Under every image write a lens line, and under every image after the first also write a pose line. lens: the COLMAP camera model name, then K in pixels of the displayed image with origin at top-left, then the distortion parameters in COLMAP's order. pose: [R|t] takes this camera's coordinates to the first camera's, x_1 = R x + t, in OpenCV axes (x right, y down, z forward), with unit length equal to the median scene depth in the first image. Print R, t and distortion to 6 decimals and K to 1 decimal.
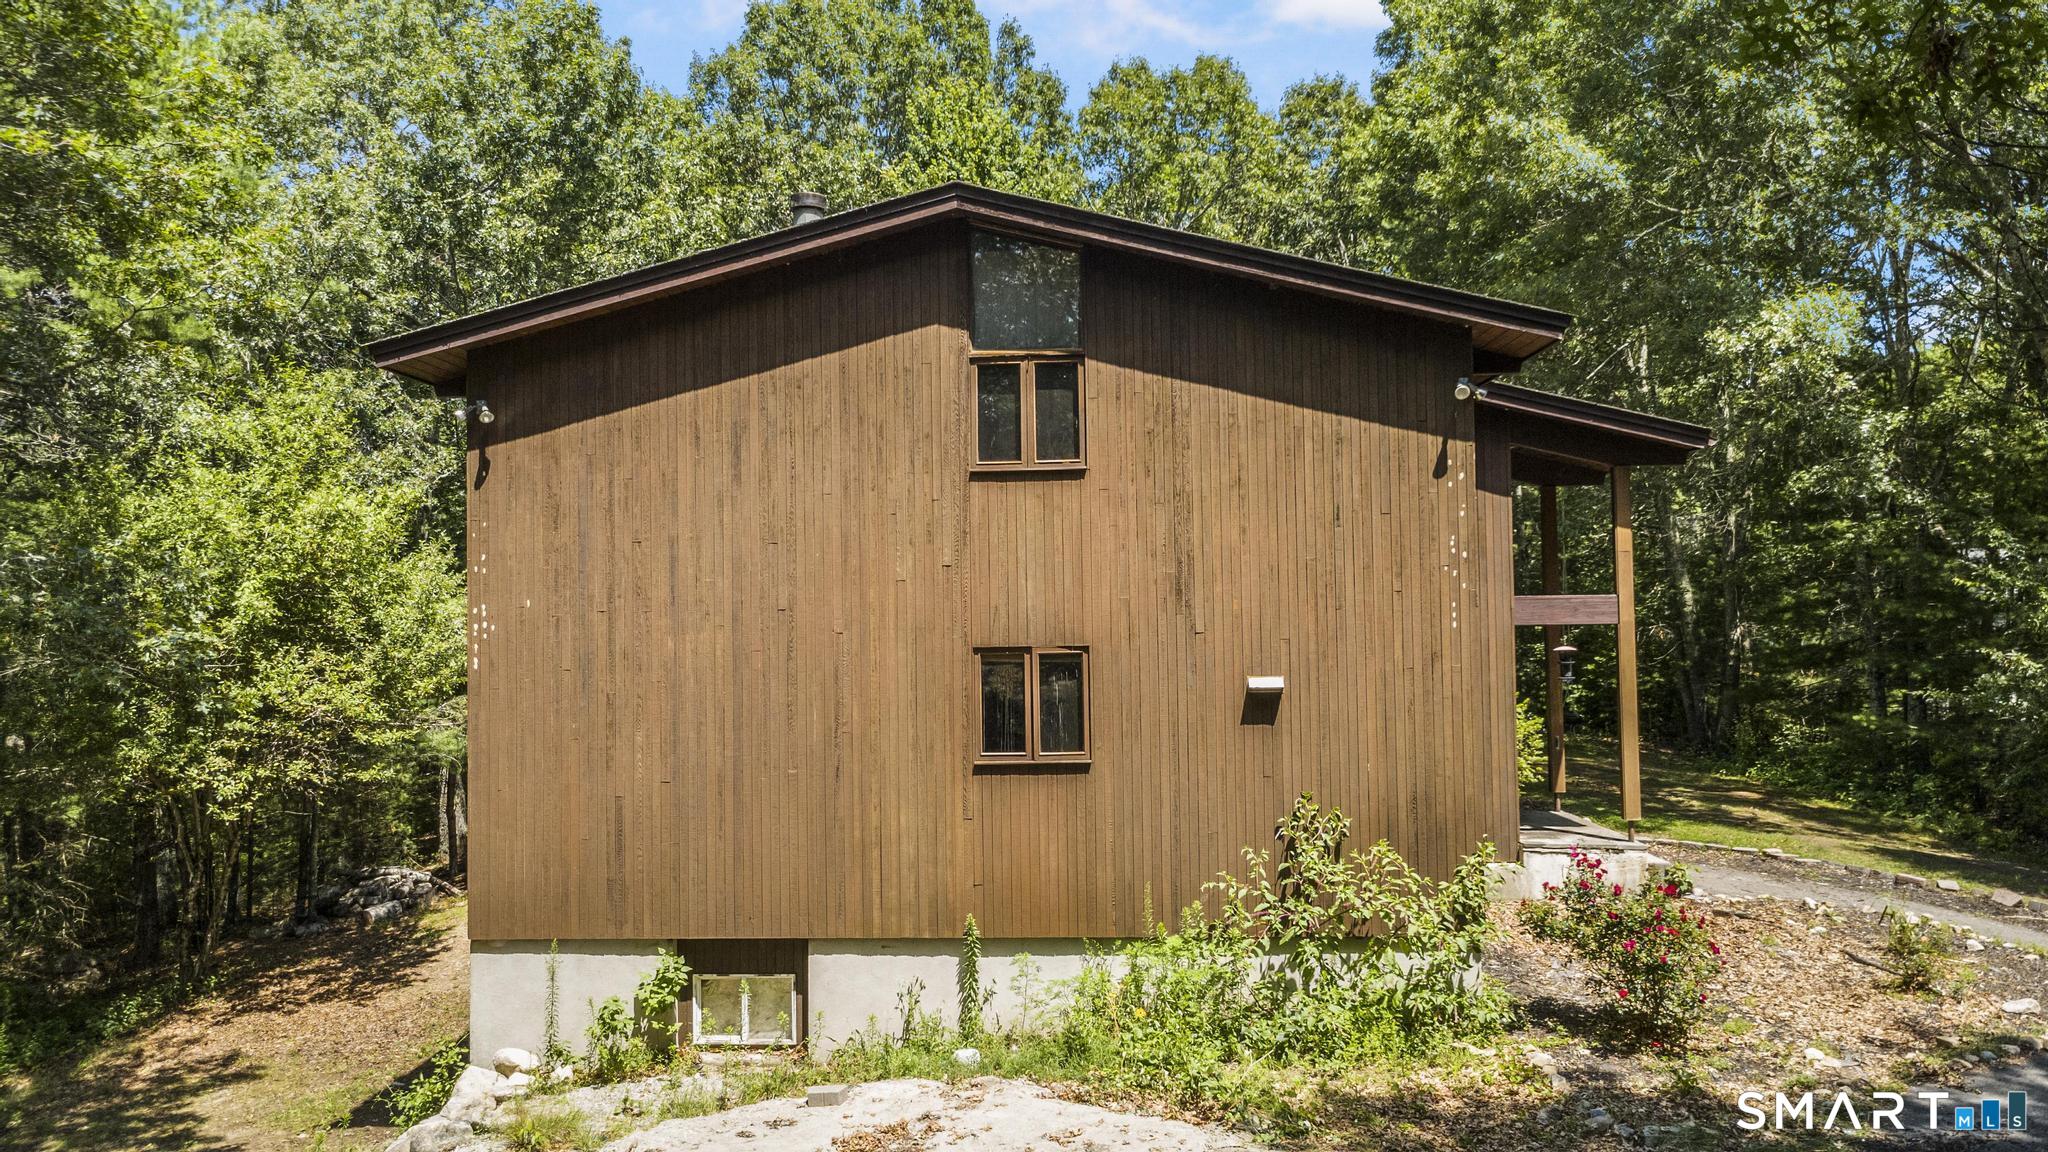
lens RADIAL K [[1447.8, 0, 1026.3], [0, 1447.8, 546.3], [0, 0, 1]] dist [0.000881, -0.000496]
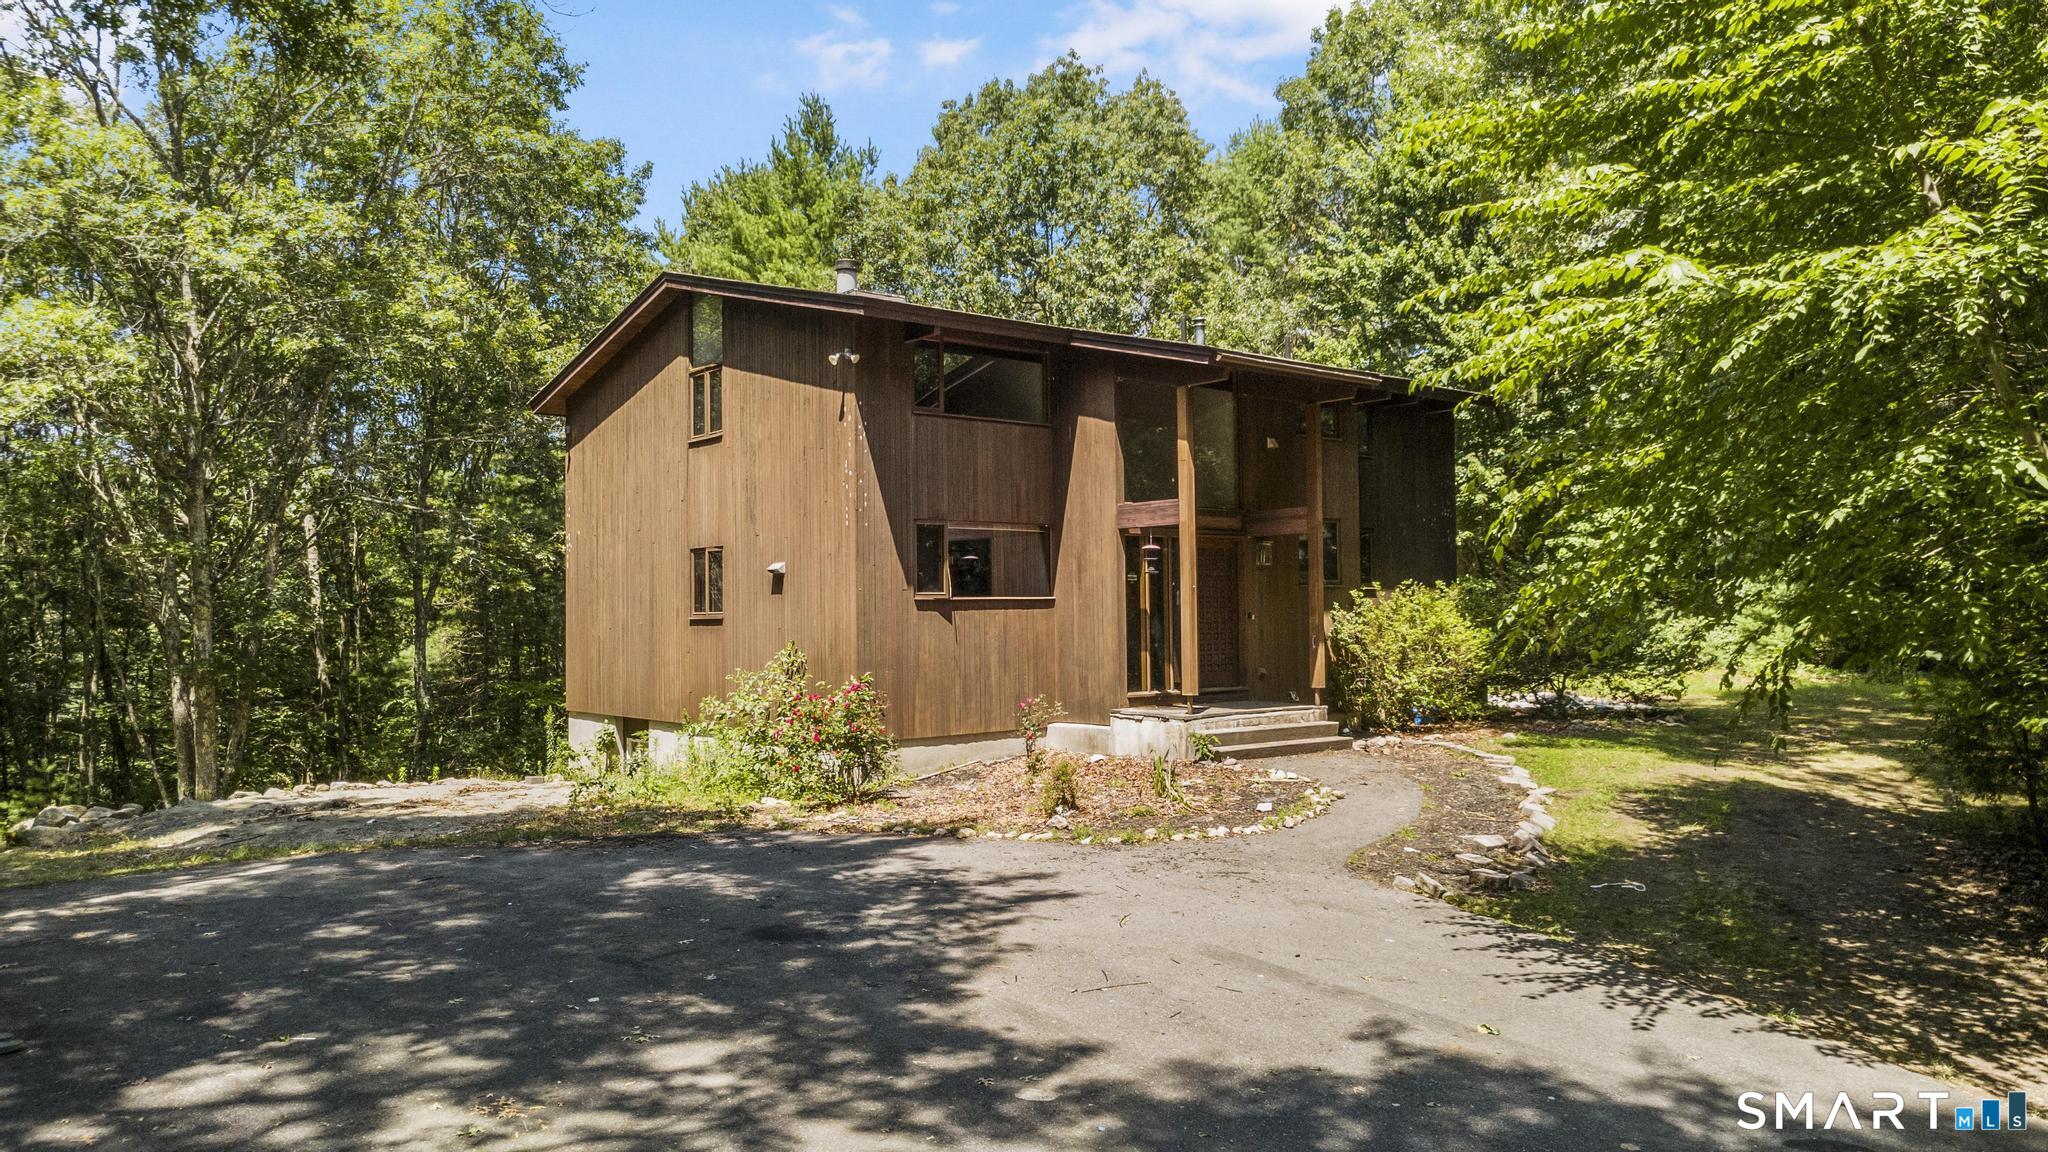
lens RADIAL K [[1447.8, 0, 1026.3], [0, 1447.8, 546.3], [0, 0, 1]] dist [0.000881, -0.000496]
pose [[0.687987, -0.029417, -0.725127, 1.422023], [0.036262, 0.999323, -0.006136, 0.090747], [0.724817, -0.022073, 0.688588, 0.140187]]
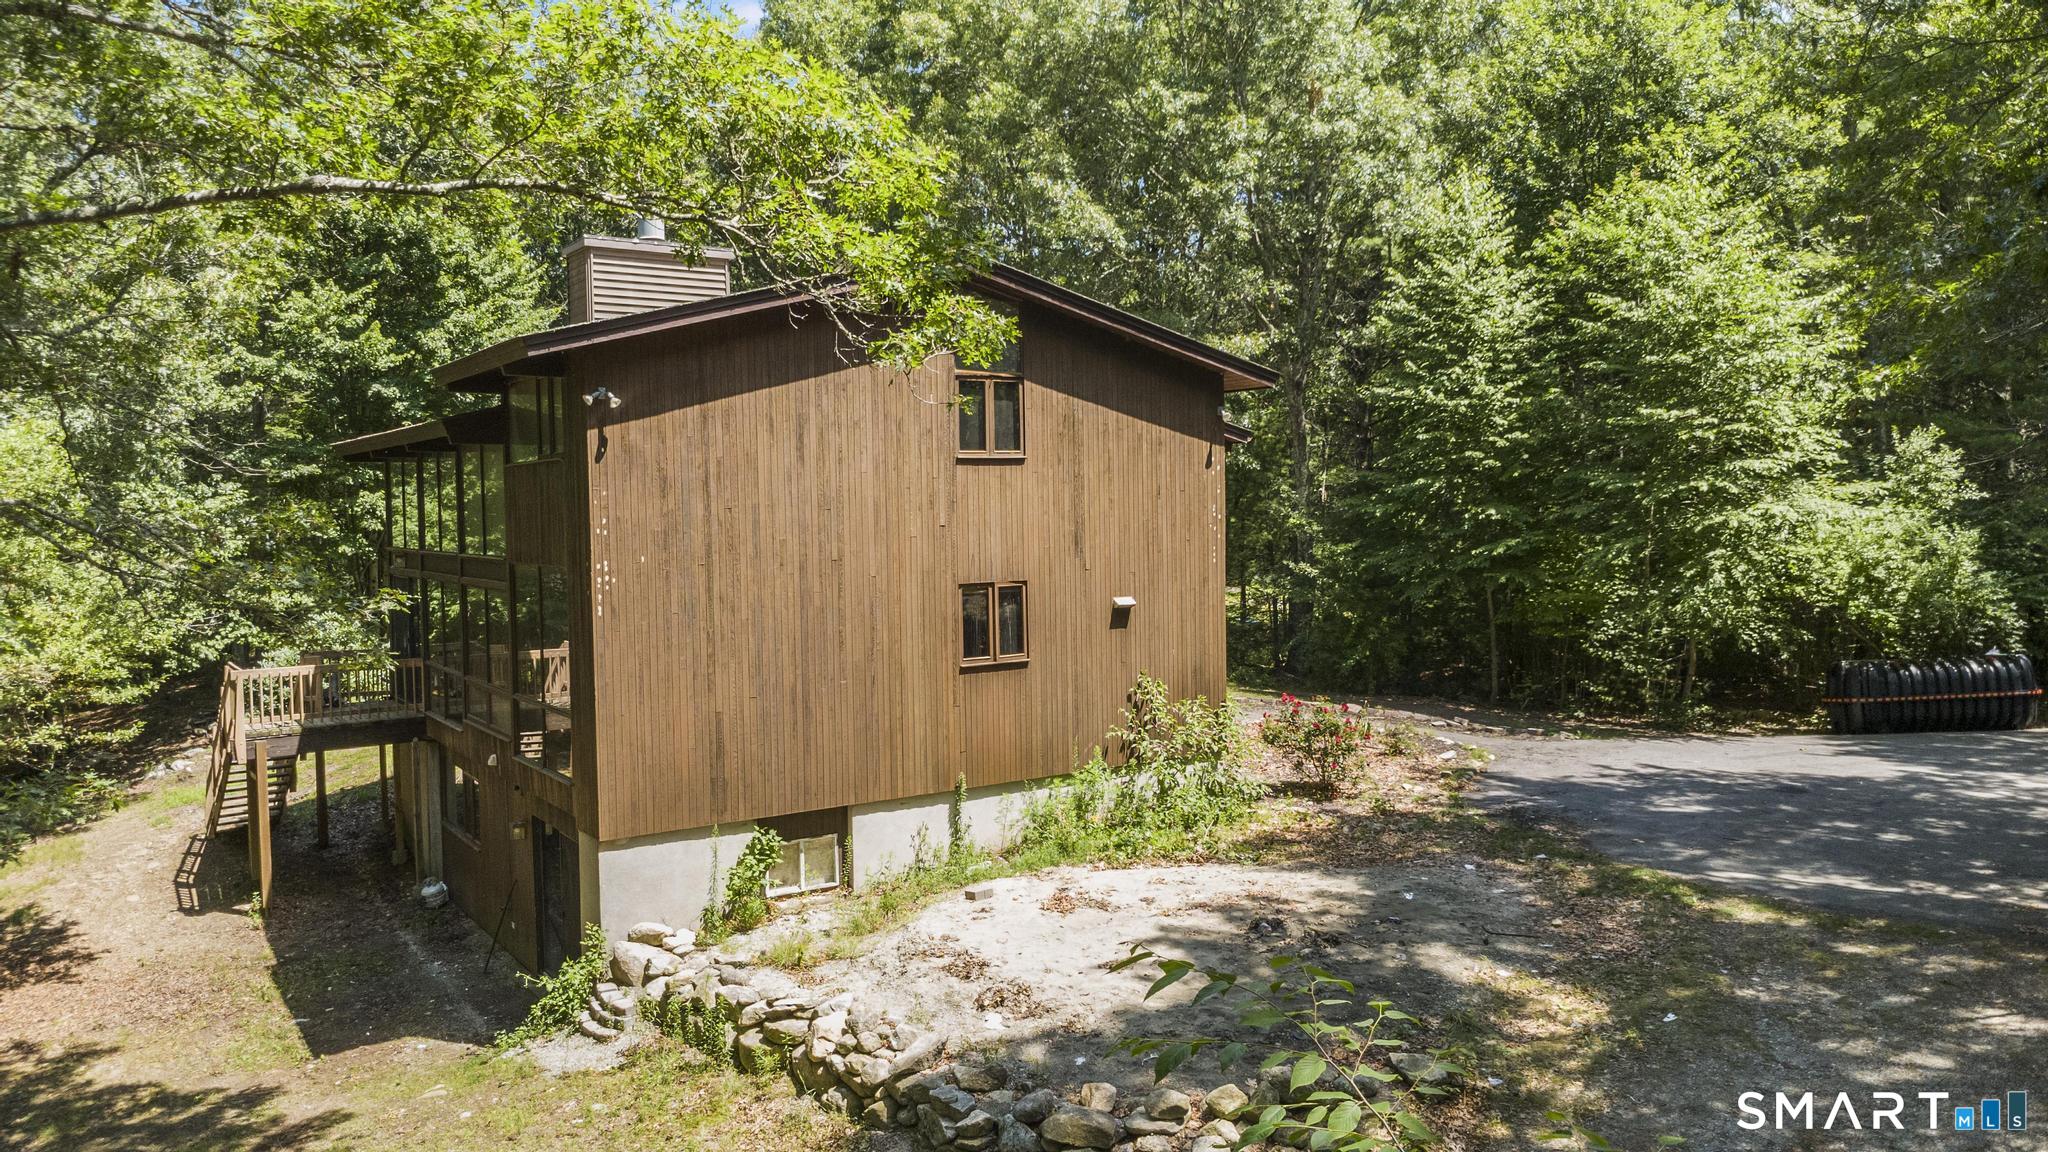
lens RADIAL K [[1447.8, 0, 1026.3], [0, 1447.8, 546.3], [0, 0, 1]] dist [0.000881, -0.000496]
pose [[0.792110, -0.017119, 0.610138, -0.834223], [-0.022702, 0.998089, 0.057476, -0.048319], [-0.609956, -0.059378, 0.790208, -0.141399]]
